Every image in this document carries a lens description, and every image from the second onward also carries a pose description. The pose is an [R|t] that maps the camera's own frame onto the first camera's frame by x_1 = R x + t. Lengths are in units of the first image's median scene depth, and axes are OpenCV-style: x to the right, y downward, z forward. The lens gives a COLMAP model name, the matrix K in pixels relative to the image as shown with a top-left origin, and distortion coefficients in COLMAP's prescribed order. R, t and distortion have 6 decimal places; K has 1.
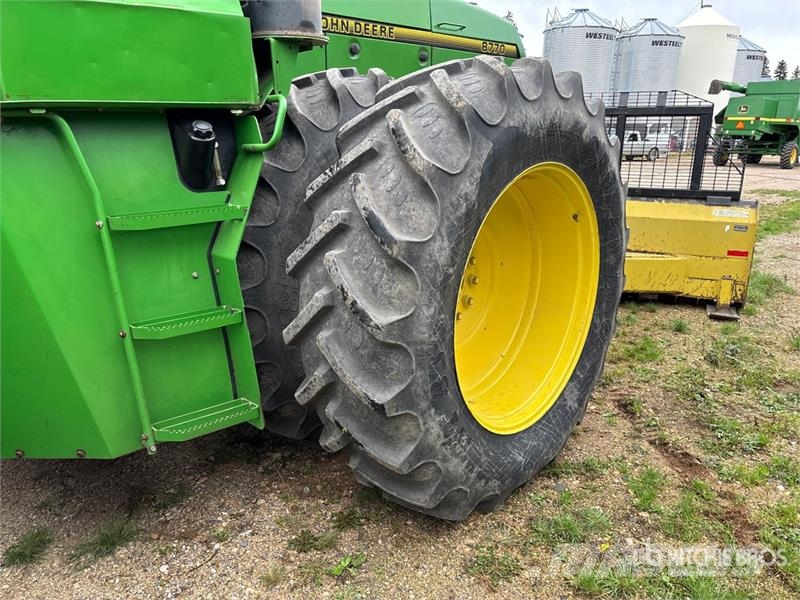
lens RADIAL K [[594.6, 0, 394.2], [0, 594.6, 300.0], [0, 0, 1]] dist [0.068368, -0.081646]
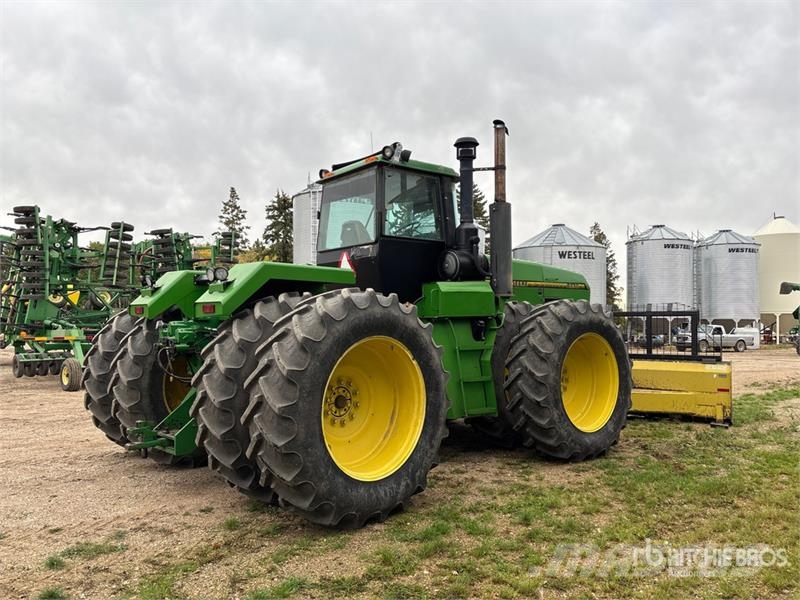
lens RADIAL K [[593.2, 0, 398.9], [0, 593.2, 303.3], [0, 0, 1]] dist [0.060123, -0.068882]
pose [[0.988709, -0.009052, -0.149573, -0.261969], [-0.037431, 0.951611, -0.305019, 0.625585], [0.145096, 0.307173, 0.940527, -2.165286]]
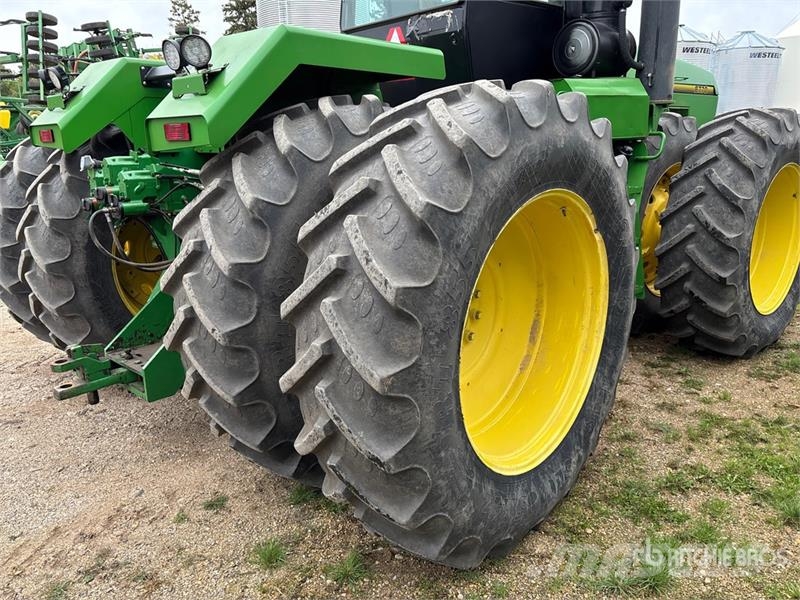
lens RADIAL K [[594.6, 0, 394.2], [0, 594.6, 300.0], [0, 0, 1]] dist [0.068368, -0.081646]
pose [[0.993452, 0.011293, -0.113694, -0.832717], [-0.014079, 0.999619, -0.023724, 0.285239], [0.113383, 0.025169, 0.993233, -1.096777]]
